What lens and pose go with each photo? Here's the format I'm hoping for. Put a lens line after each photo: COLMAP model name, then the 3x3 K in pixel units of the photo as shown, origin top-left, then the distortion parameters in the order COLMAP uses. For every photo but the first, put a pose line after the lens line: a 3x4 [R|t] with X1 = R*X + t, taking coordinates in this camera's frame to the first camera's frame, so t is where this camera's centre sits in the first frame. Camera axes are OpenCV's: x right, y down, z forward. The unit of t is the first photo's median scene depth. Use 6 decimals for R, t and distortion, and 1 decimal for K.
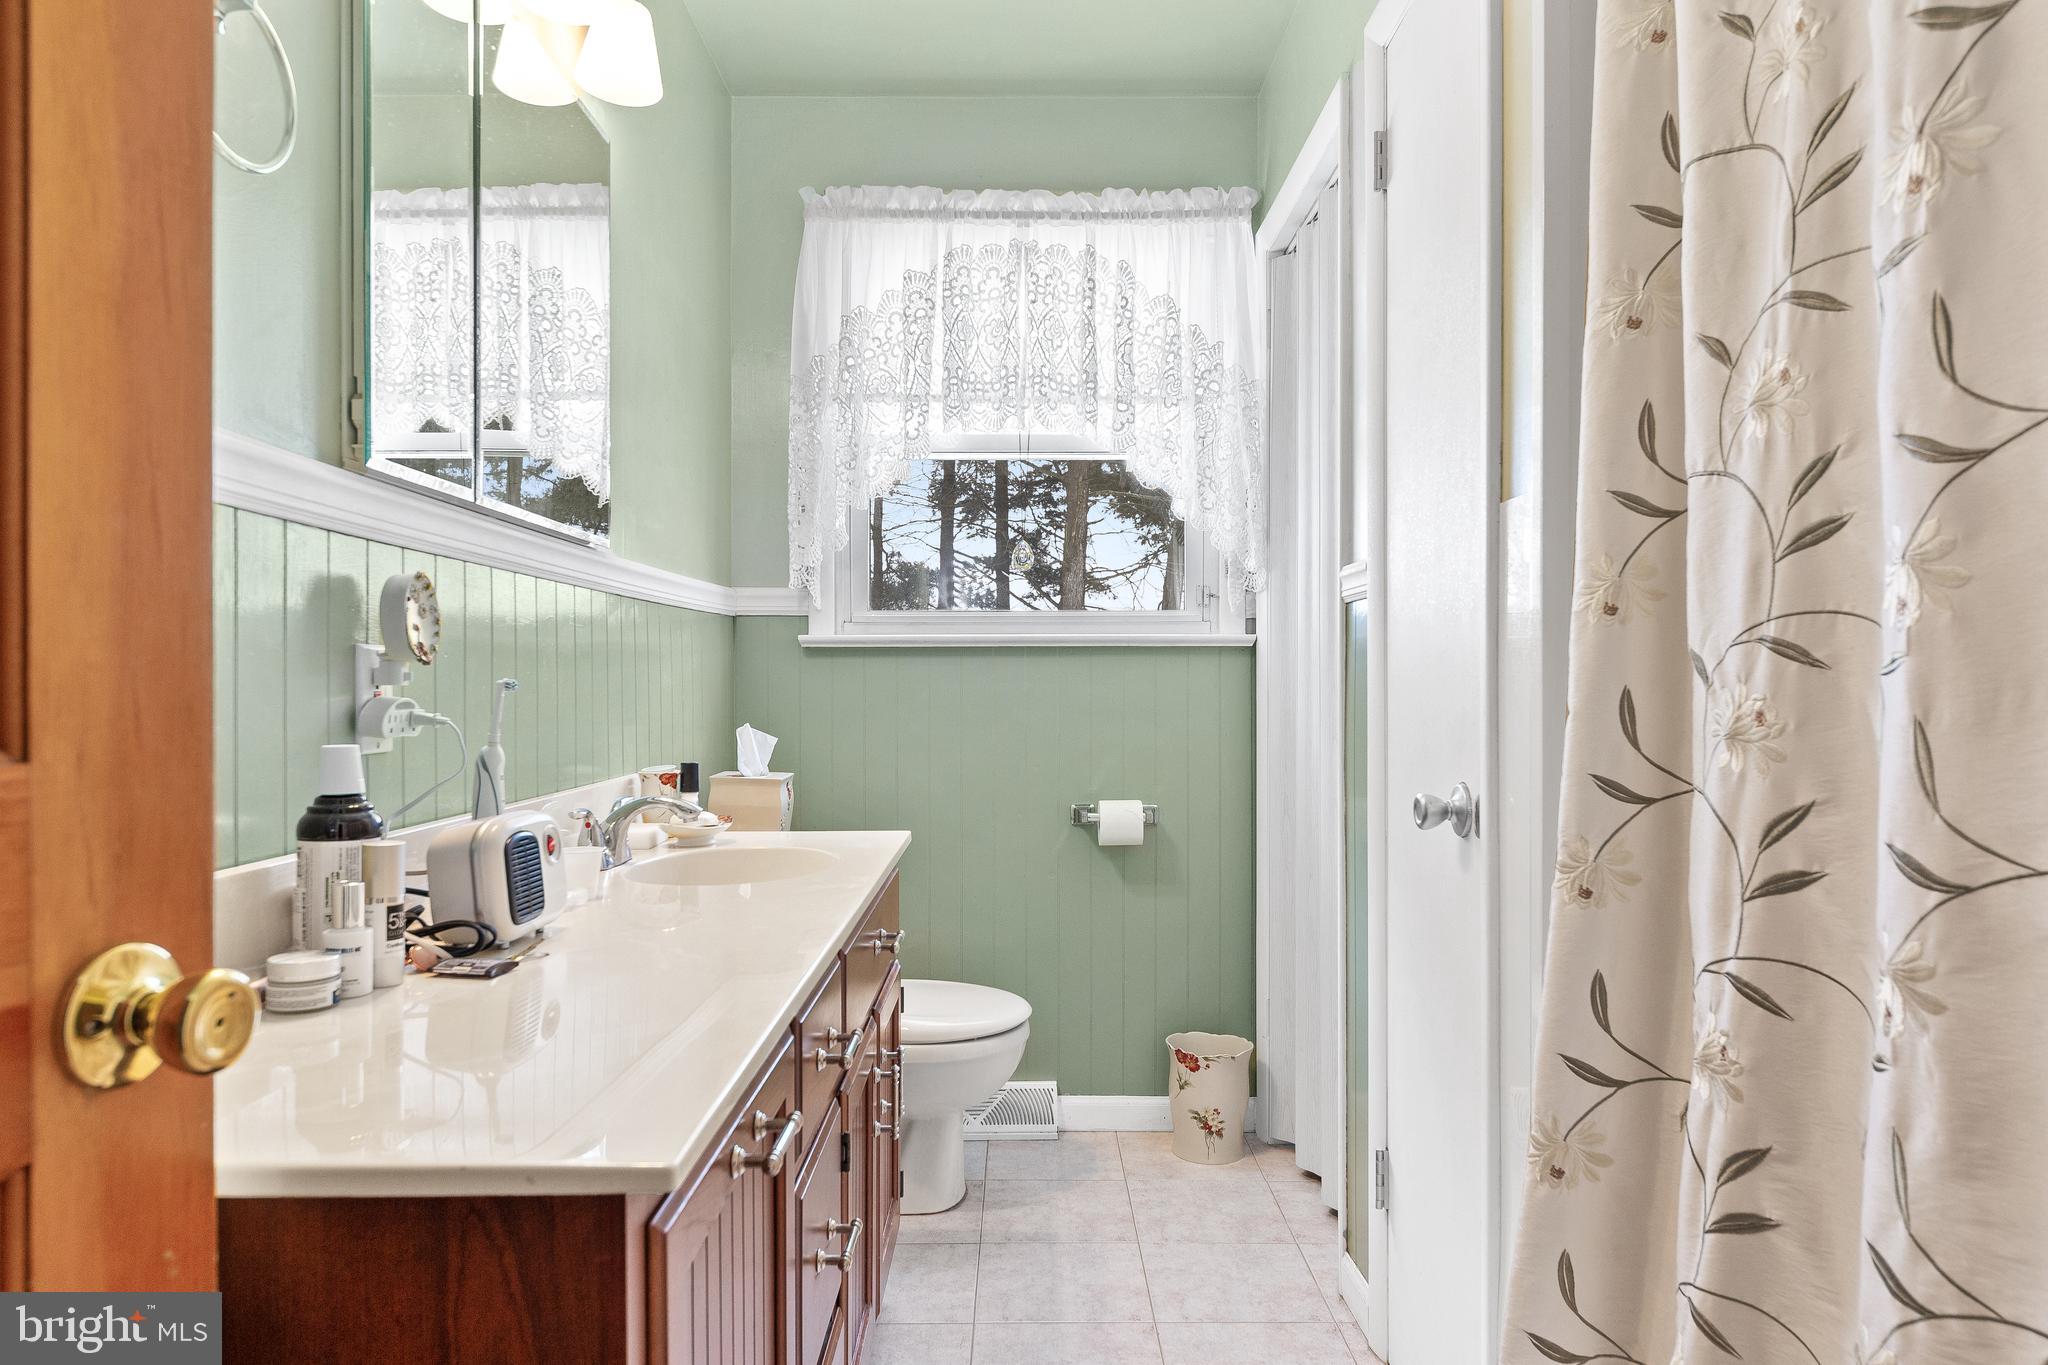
lens RADIAL K [[1301.1, 0, 1018.5], [0, 1301.1, 688.3], [0, 0, 1]] dist [0.015263, -0.024736]
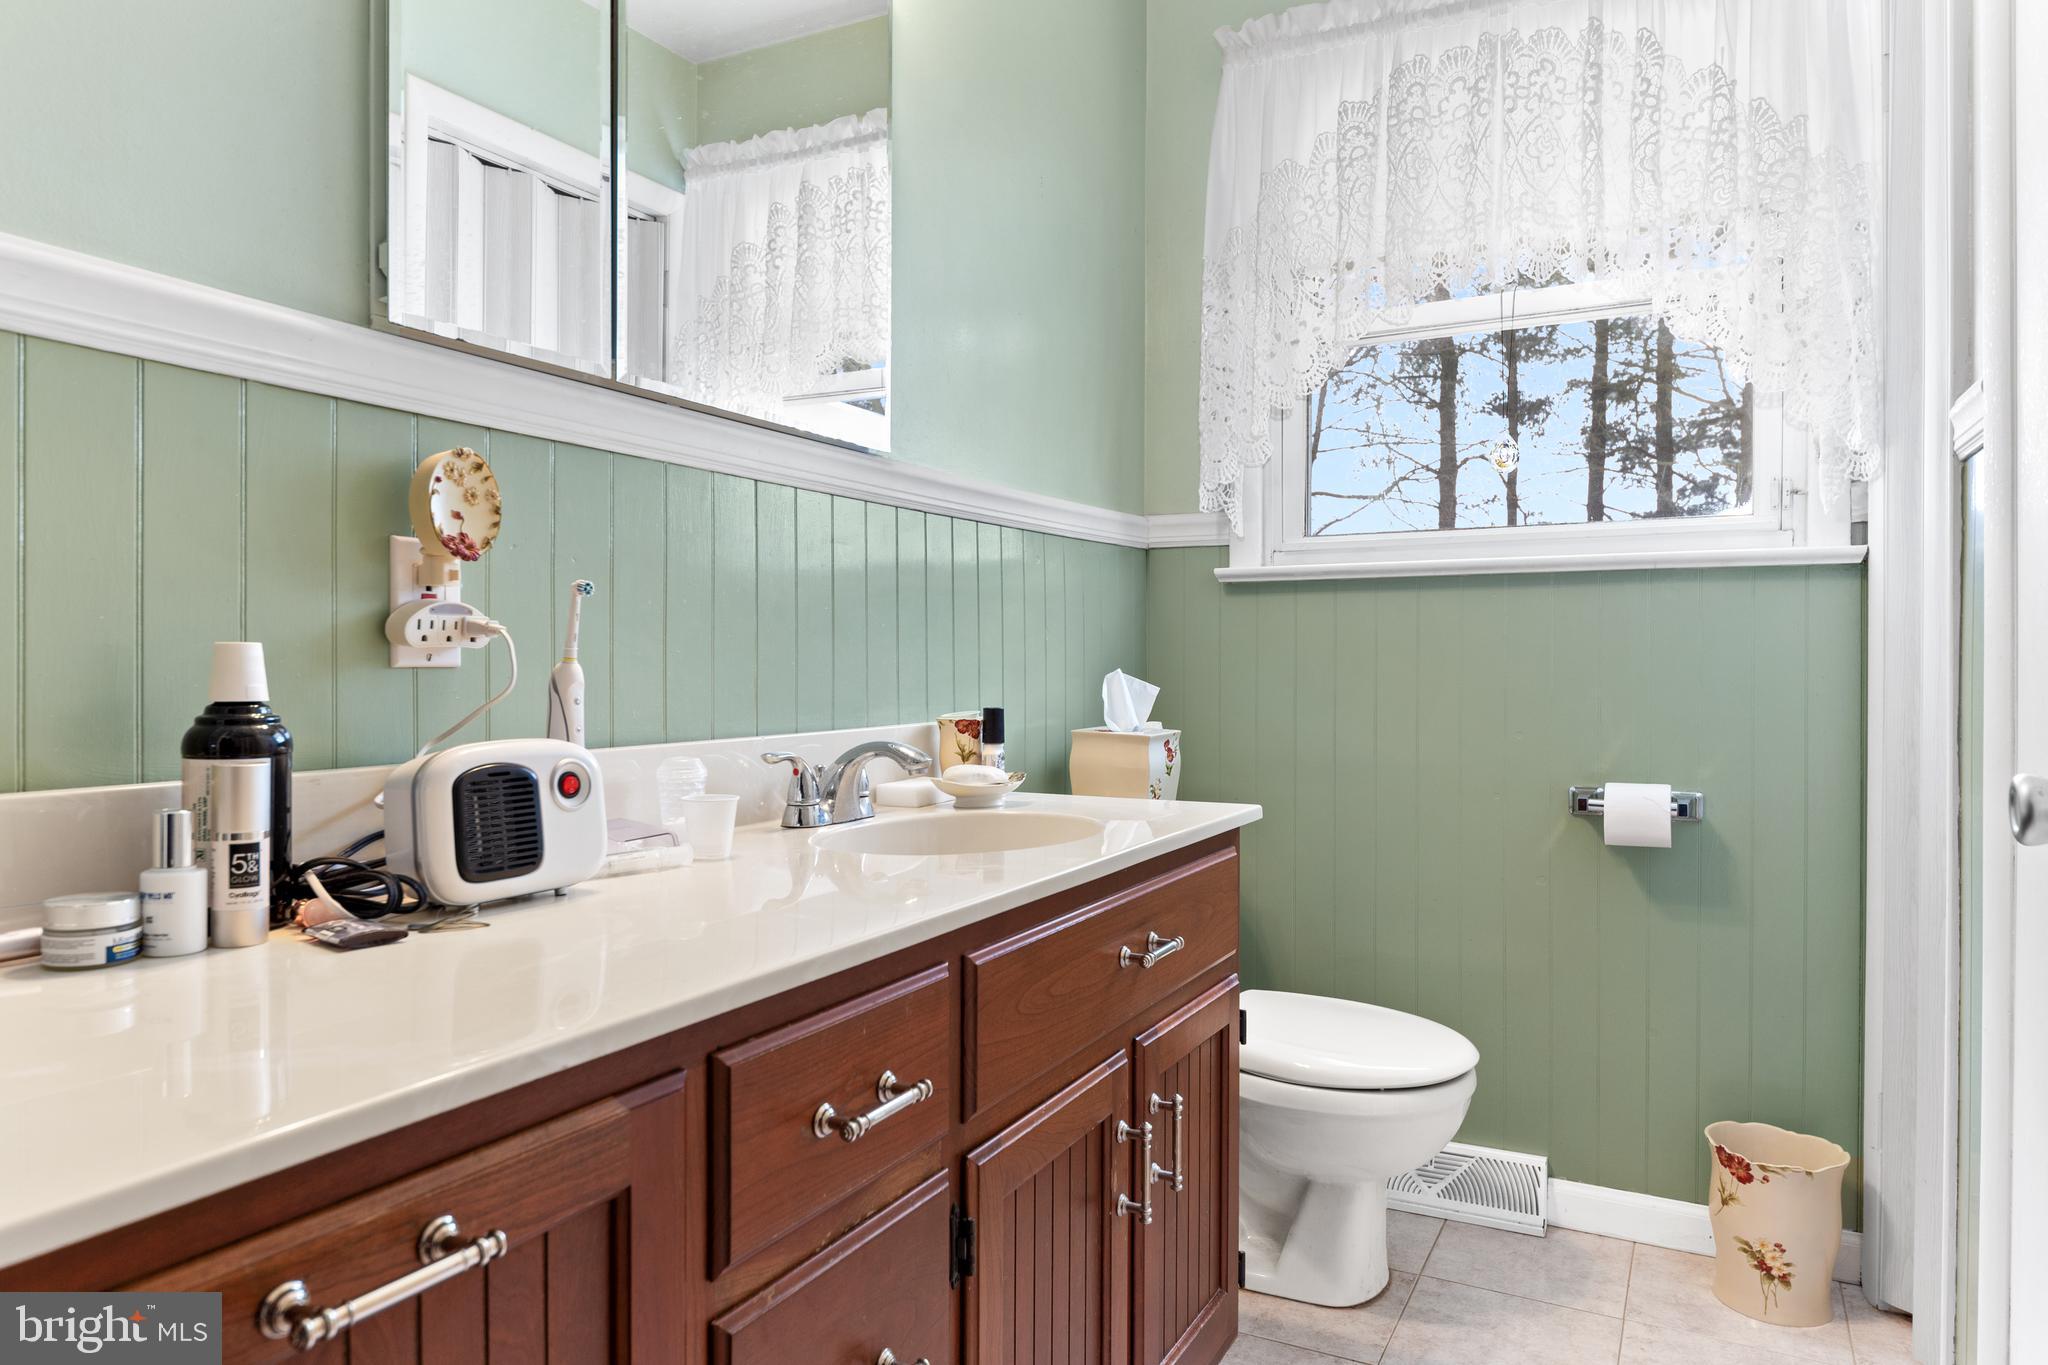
lens RADIAL K [[1301.1, 0, 1019.5], [0, 1301.1, 666.1], [0, 0, 1]] dist [0.015263, -0.024736]
pose [[0.881029, 0.003458, -0.473050, 0.118450], [-0.003644, 0.999993, 0.000524, 0.022666], [0.473049, 0.001262, 0.881035, 0.208396]]
